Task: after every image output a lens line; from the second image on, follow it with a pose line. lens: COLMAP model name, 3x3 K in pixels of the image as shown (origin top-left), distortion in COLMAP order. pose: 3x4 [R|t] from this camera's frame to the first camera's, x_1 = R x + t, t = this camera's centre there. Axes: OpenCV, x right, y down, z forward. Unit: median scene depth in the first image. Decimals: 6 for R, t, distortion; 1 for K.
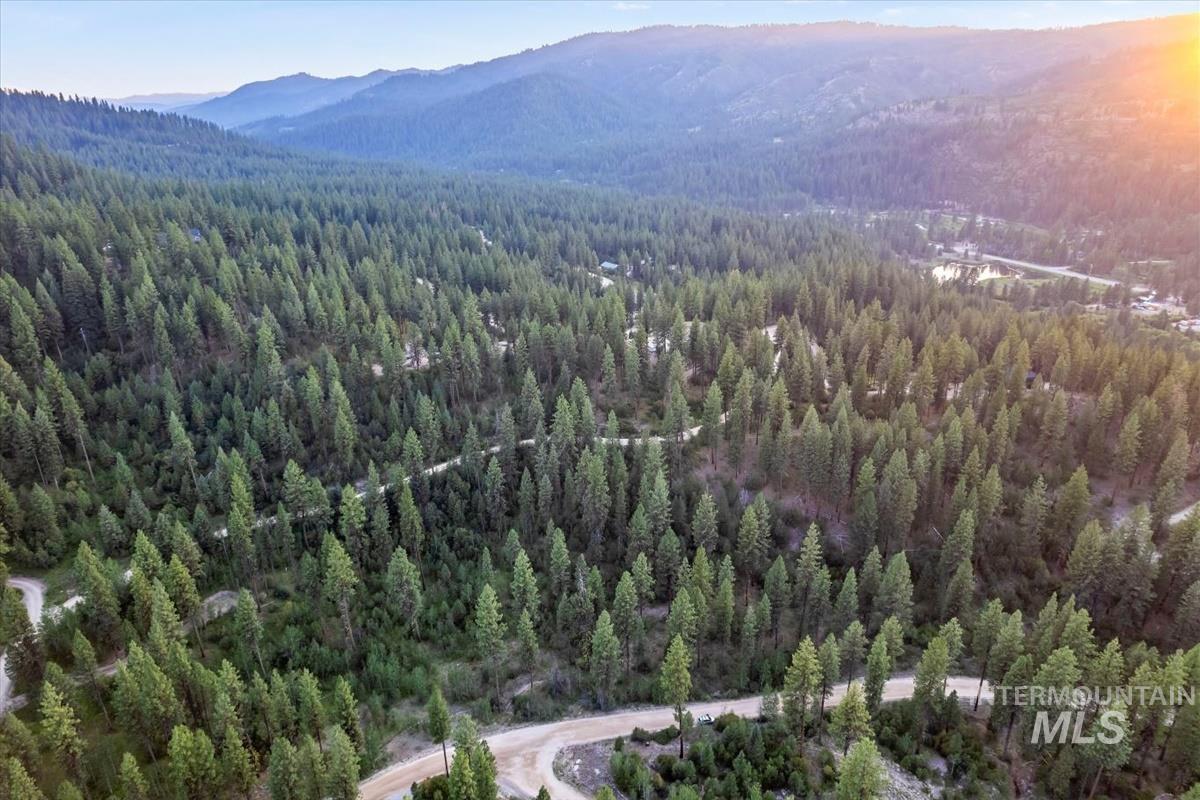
lens RADIAL K [[772.8, 0, 601.7], [0, 772.8, 403.1], [0, 0, 1]] dist [-0.072621, 0.066816]
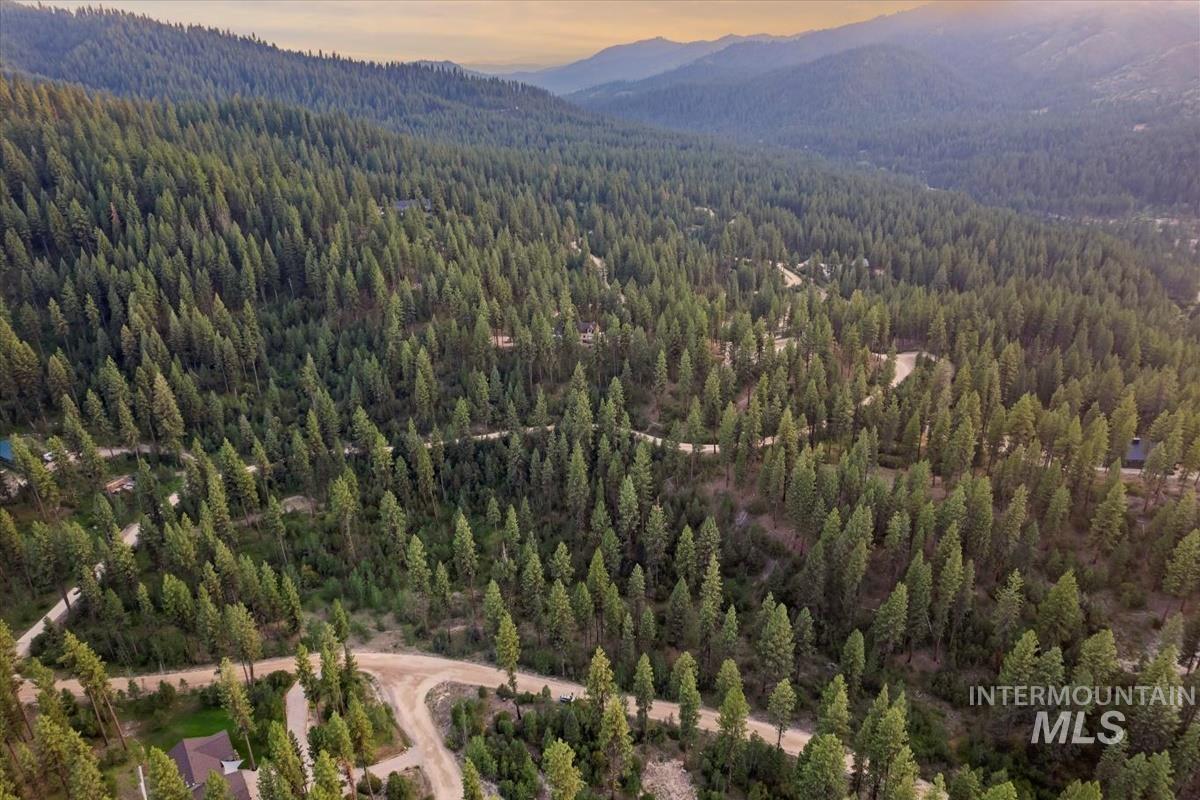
lens RADIAL K [[772.8, 0, 591.6], [0, 772.8, 398.0], [0, 0, 1]] dist [-0.072621, 0.066816]
pose [[0.910798, 0.168333, -0.376975, 0.338233], [-0.155920, 0.985730, 0.063451, -0.064209], [0.382276, 0.000987, 0.924048, -0.020064]]
